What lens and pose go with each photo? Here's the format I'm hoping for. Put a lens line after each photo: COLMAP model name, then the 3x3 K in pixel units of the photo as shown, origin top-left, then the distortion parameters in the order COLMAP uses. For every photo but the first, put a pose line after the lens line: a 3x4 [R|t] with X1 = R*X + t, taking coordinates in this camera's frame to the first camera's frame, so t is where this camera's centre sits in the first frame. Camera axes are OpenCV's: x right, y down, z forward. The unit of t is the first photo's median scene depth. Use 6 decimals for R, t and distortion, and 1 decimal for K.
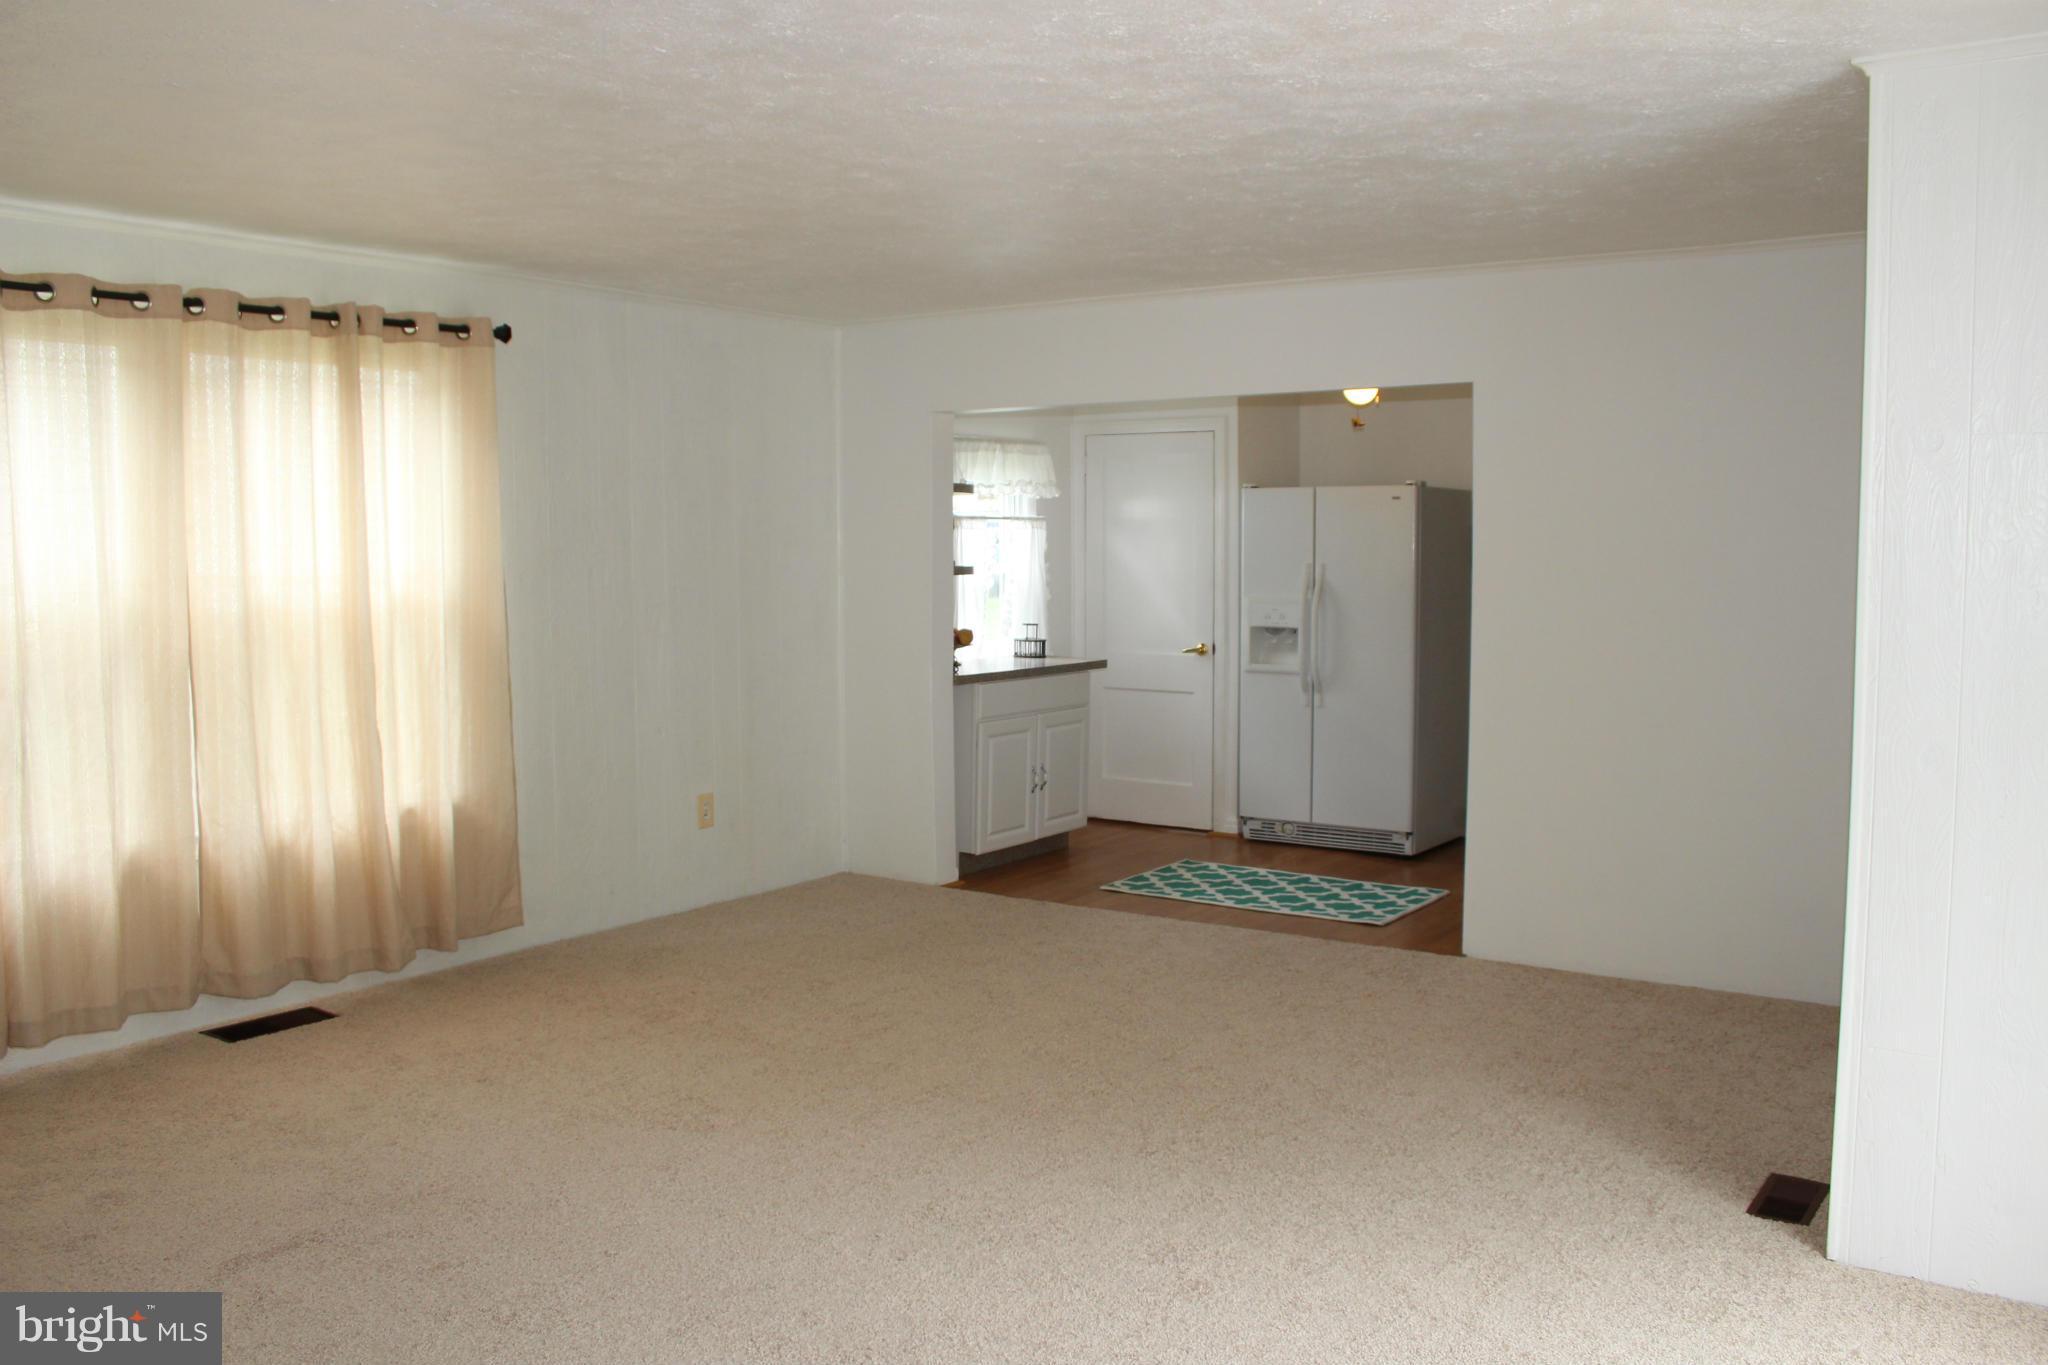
lens RADIAL K [[1648.6, 0, 1024.1], [0, 1648.6, 649.2], [0, 0, 1]] dist [-0.129863, -0.000436]
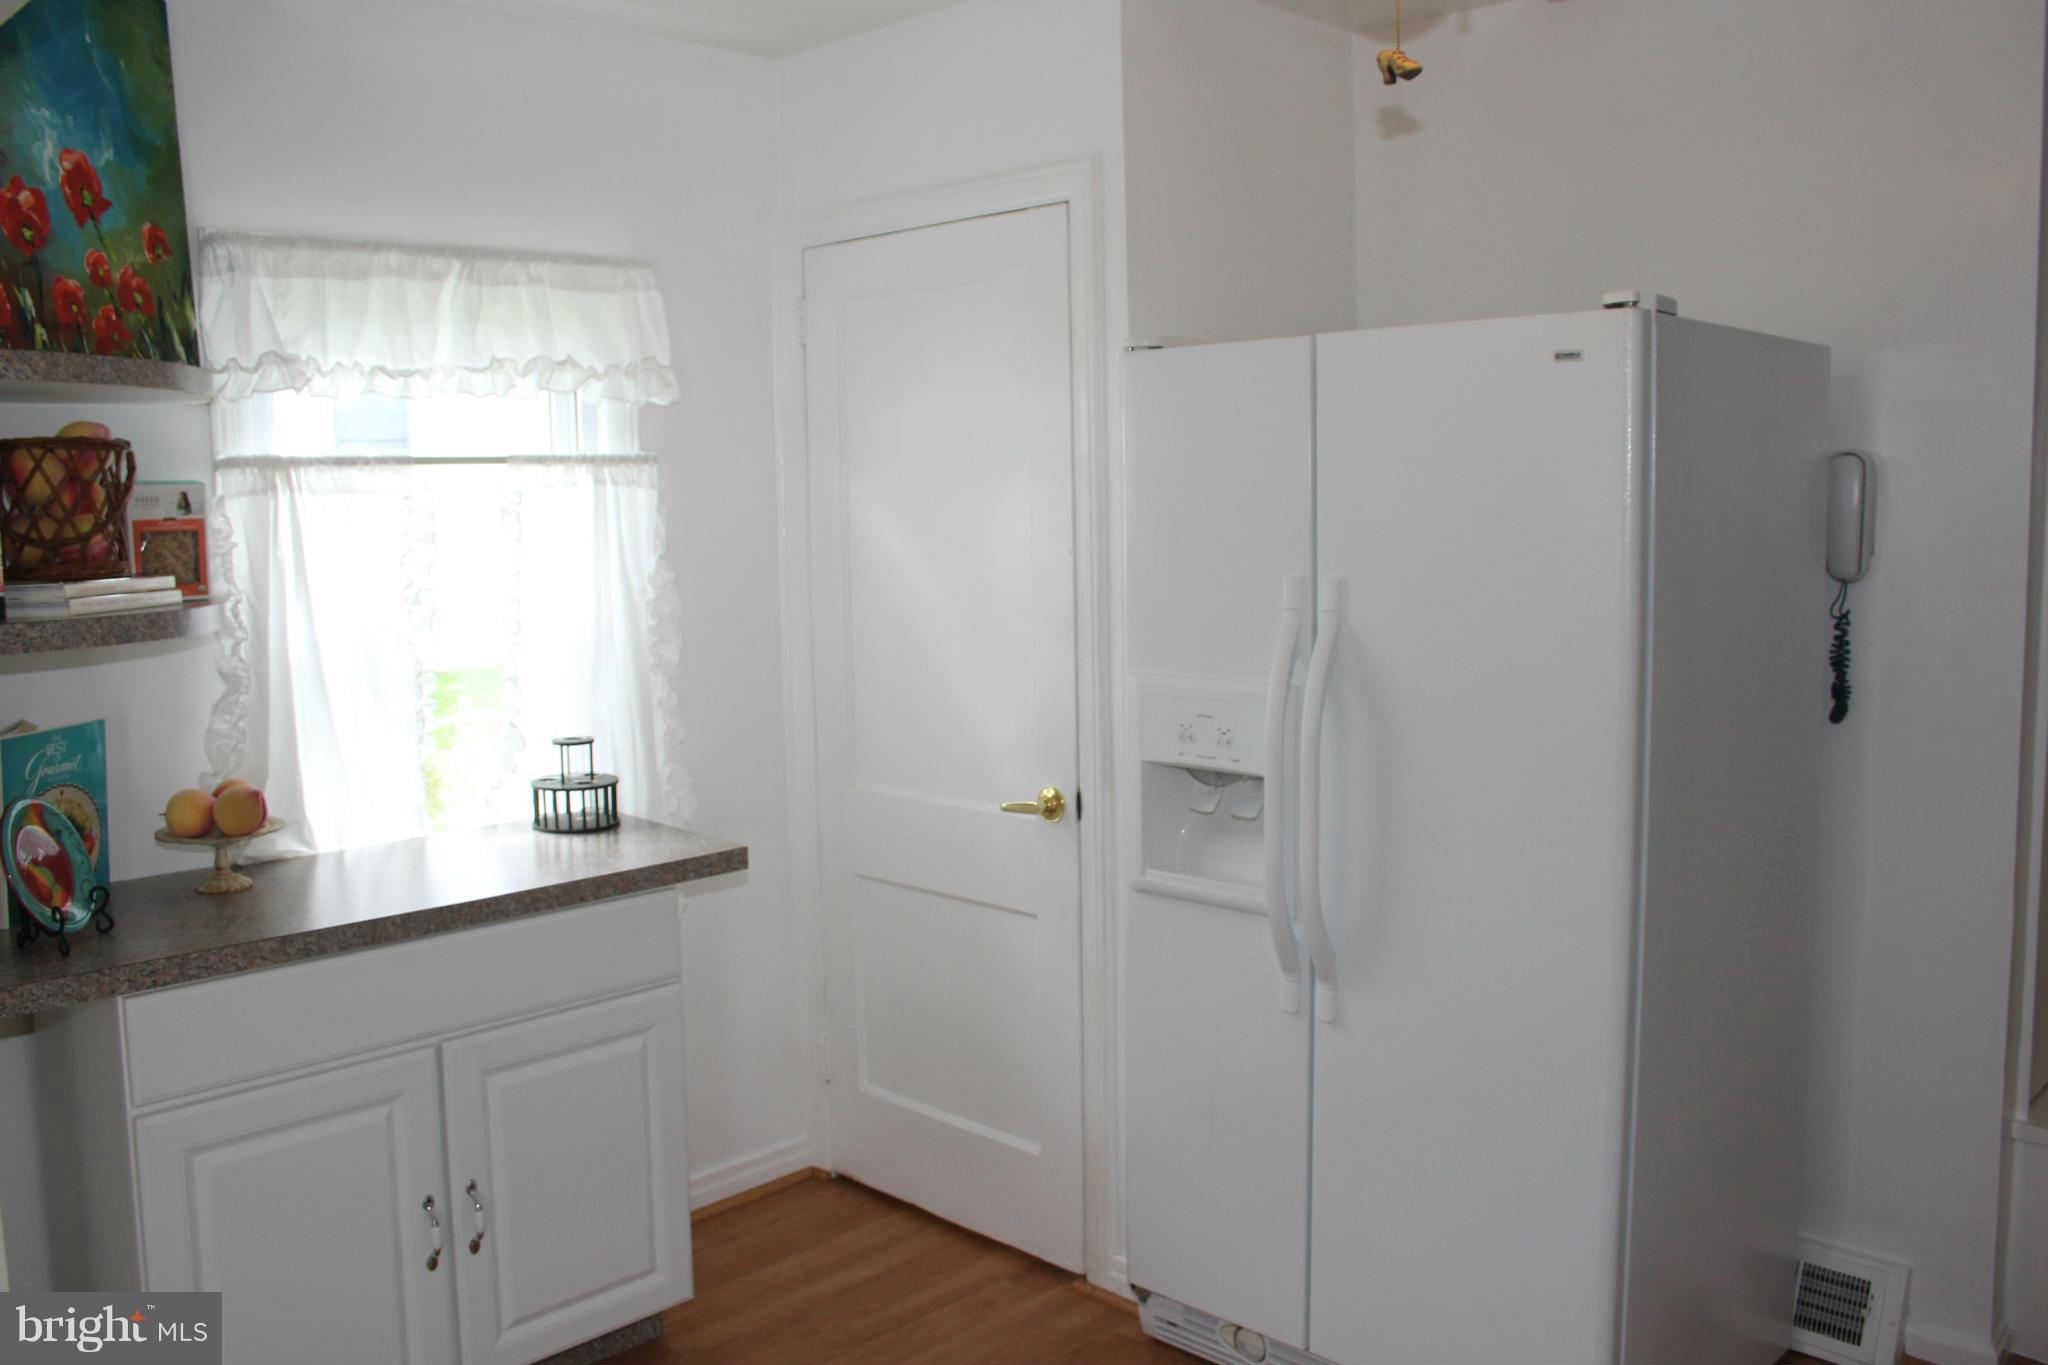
lens RADIAL K [[1648.6, 0, 1024.1], [0, 1648.6, 649.2], [0, 0, 1]] dist [-0.129863, -0.000436]
pose [[0.982285, -0.001715, -0.187388, 0.177978], [0.007969, 0.999436, 0.032627, -0.048273], [0.187226, -0.033542, 0.981744, 0.667093]]
